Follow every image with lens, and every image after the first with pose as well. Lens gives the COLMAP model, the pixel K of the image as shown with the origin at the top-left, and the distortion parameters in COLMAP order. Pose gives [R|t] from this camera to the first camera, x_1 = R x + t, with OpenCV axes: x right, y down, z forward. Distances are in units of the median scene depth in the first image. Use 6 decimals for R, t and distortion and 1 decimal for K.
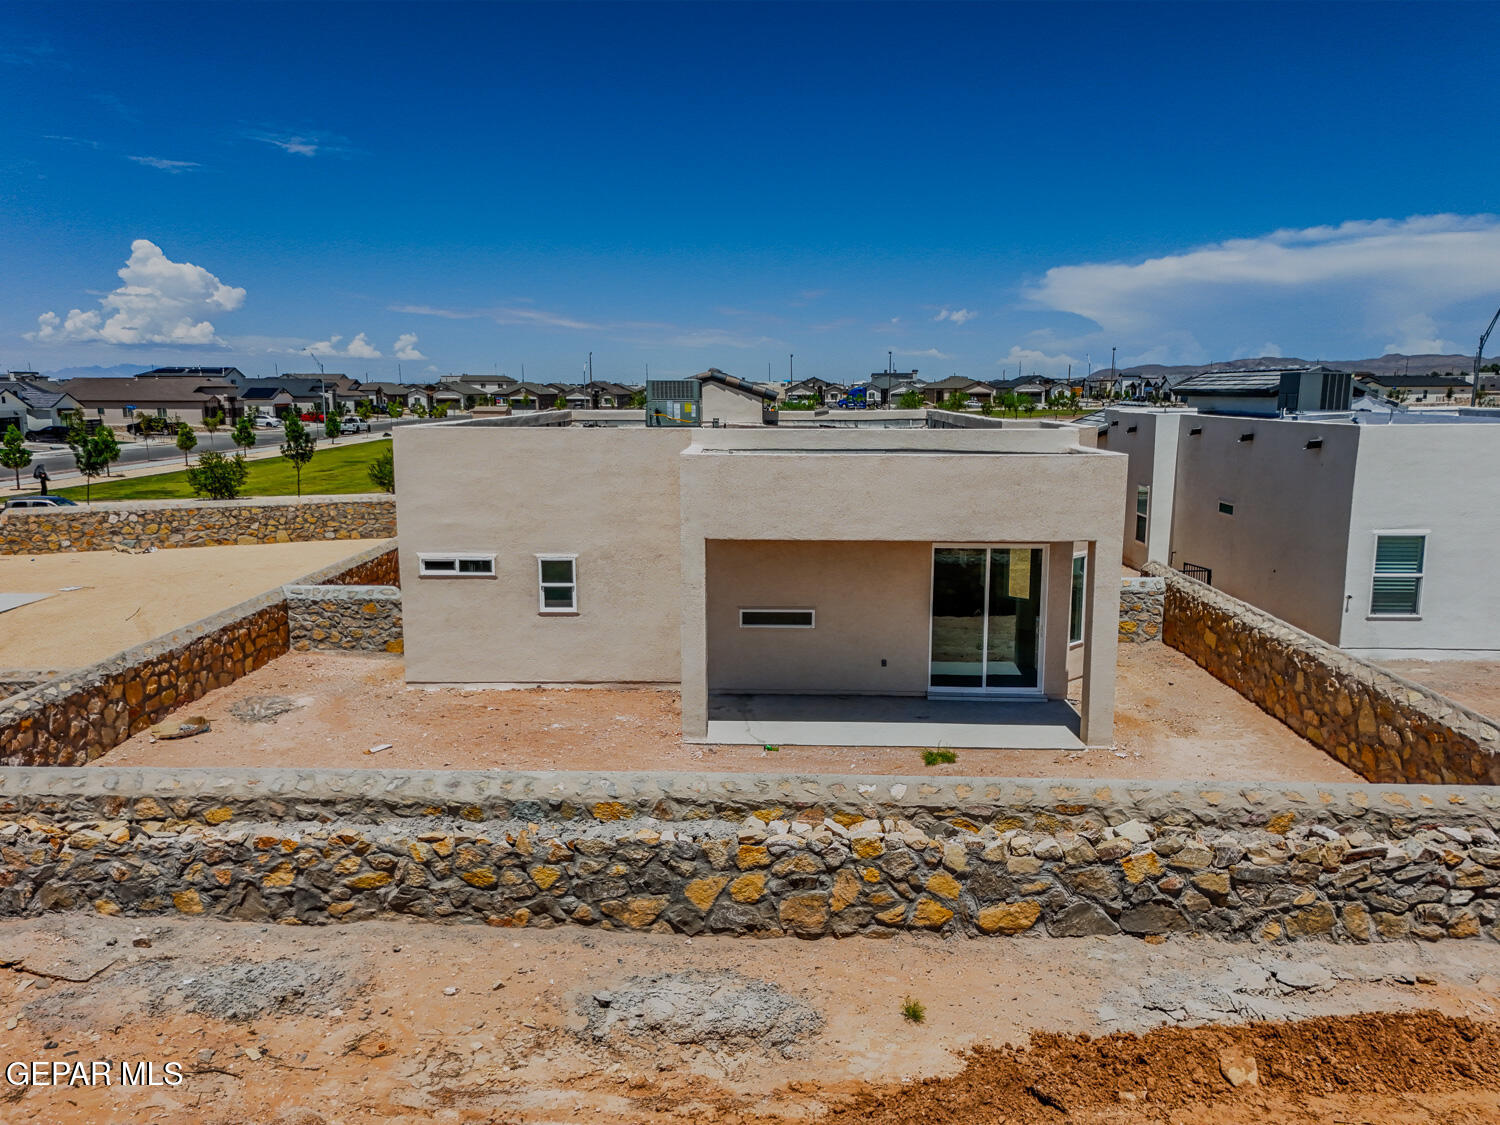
lens RADIAL K [[1107.4, 0, 750.0], [0, 1107.4, 562.5], [0, 0, 1]] dist [0.059628, -0.043061]
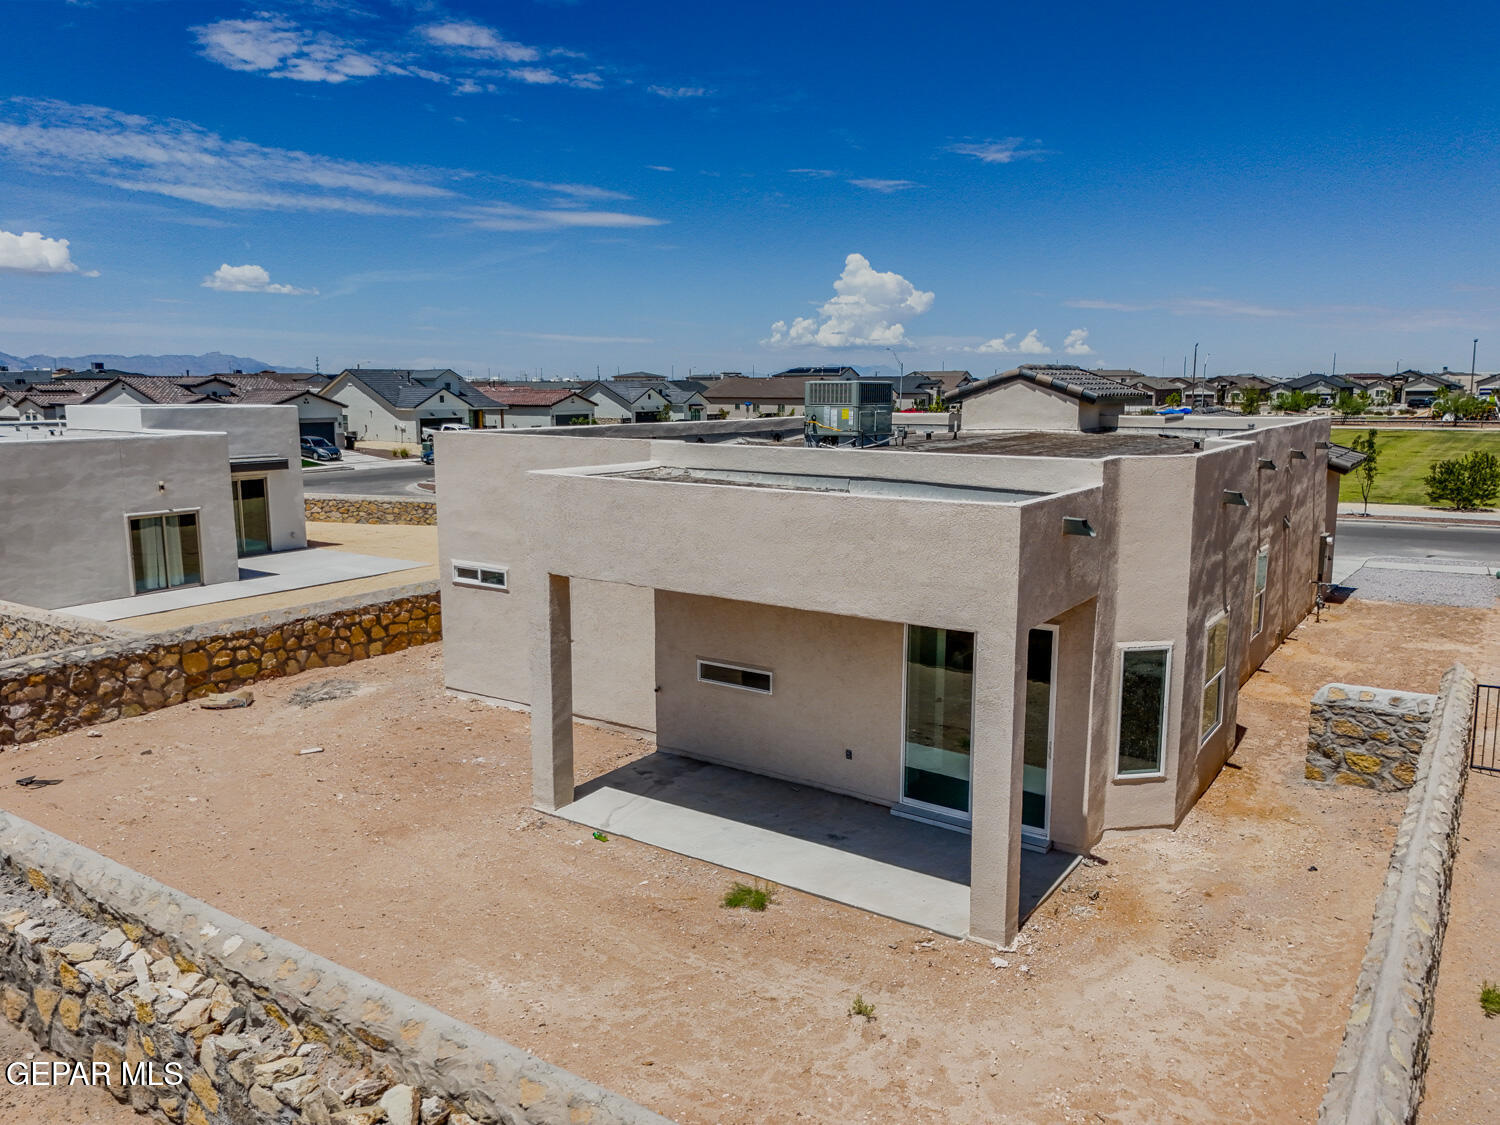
lens RADIAL K [[1107.4, 0, 750.0], [0, 1107.4, 562.5], [0, 0, 1]] dist [0.059628, -0.043061]
pose [[0.839730, 0.086638, -0.536047, 0.479328], [-0.084250, 0.996023, 0.029003, -0.059648], [0.536428, 0.020807, 0.843690, 0.324688]]
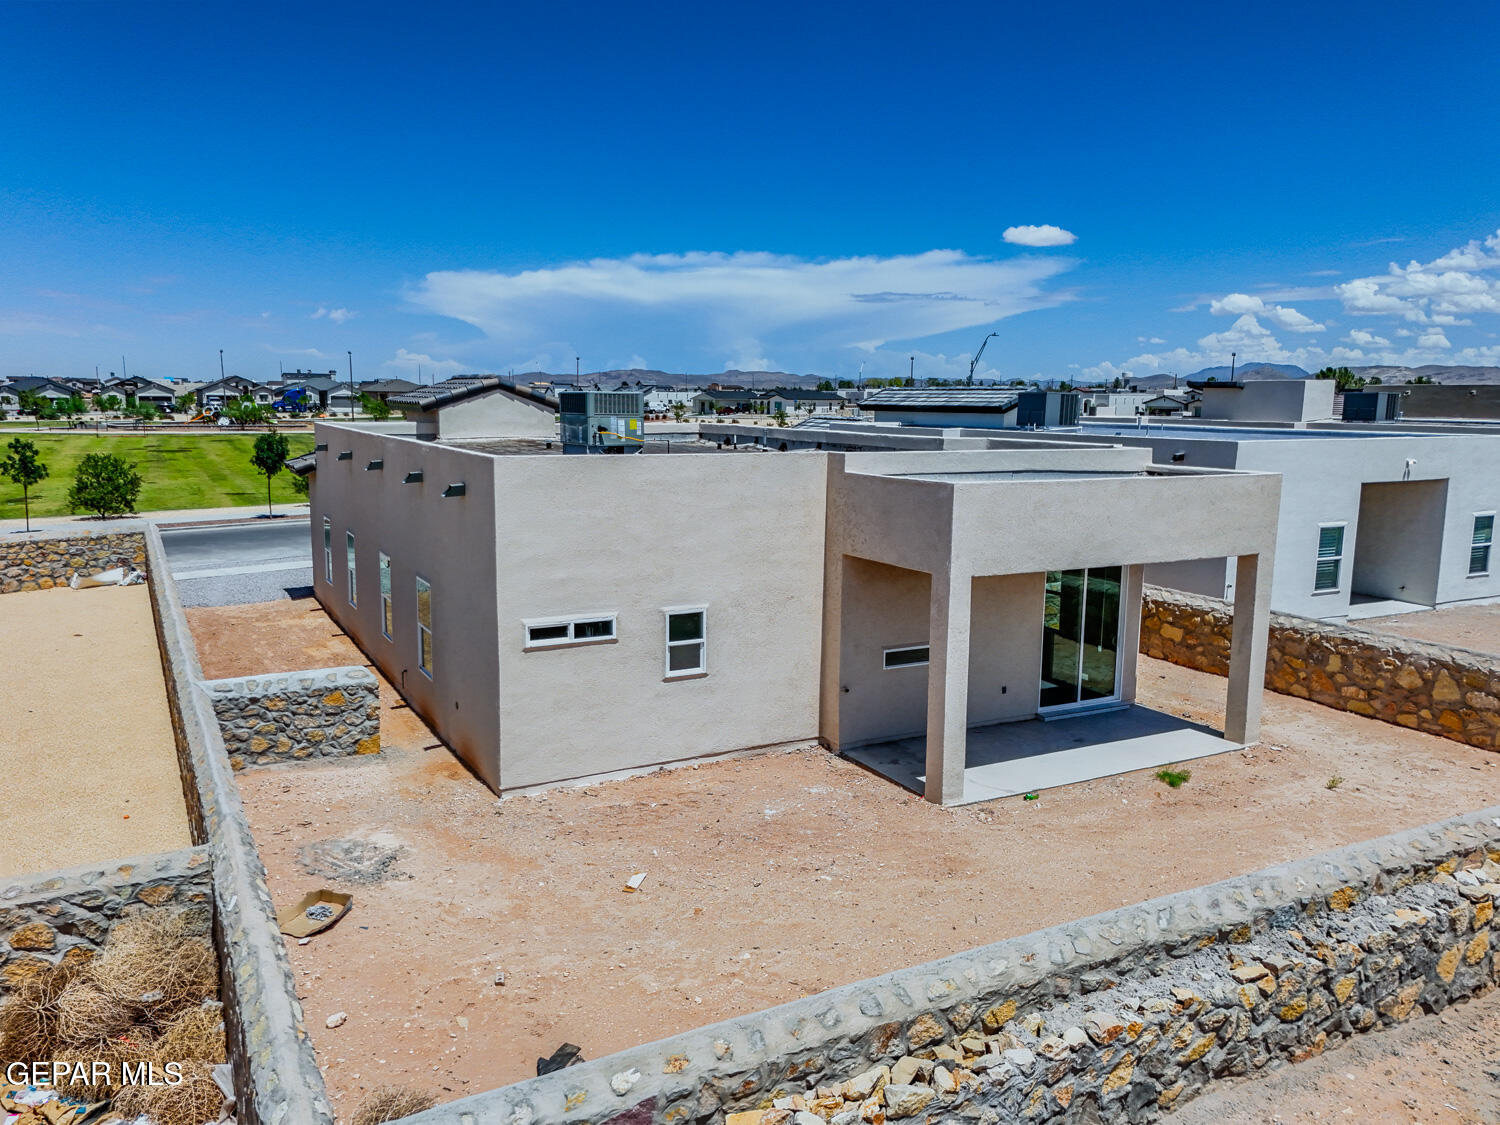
lens RADIAL K [[1107.4, 0, 750.0], [0, 1107.4, 562.5], [0, 0, 1]] dist [0.059628, -0.043061]
pose [[0.862525, -0.062979, 0.502080, -0.574414], [0.064886, 0.997799, 0.013692, -0.050392], [-0.501838, 0.020769, 0.864713, 0.273676]]
